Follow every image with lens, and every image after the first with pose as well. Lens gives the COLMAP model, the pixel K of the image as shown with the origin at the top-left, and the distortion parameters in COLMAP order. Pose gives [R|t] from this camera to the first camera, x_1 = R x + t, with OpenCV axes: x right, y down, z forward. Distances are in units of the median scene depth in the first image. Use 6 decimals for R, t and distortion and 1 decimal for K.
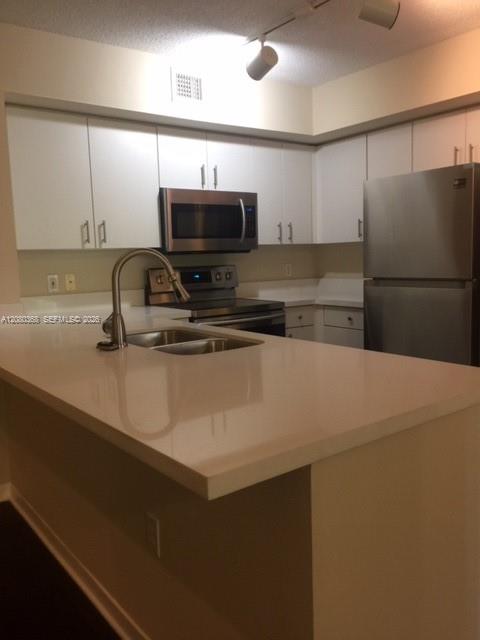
lens RADIAL K [[546.6, 0, 244.1], [0, 546.6, 320.6], [0, 0, 1]] dist [0.077471, -0.109525]
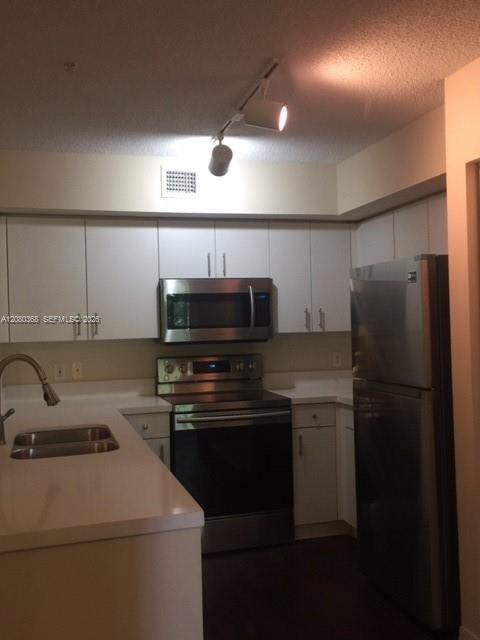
lens RADIAL K [[642.0, 0, 240.0], [0, 642.0, 320.0], [0, 0, 1]] dist [0.046205, -0.000643]
pose [[0.932180, 0.003909, -0.361973, 0.378678], [-0.045984, 0.993120, -0.107697, -0.044717], [0.359062, 0.117038, 0.925946, -0.019411]]
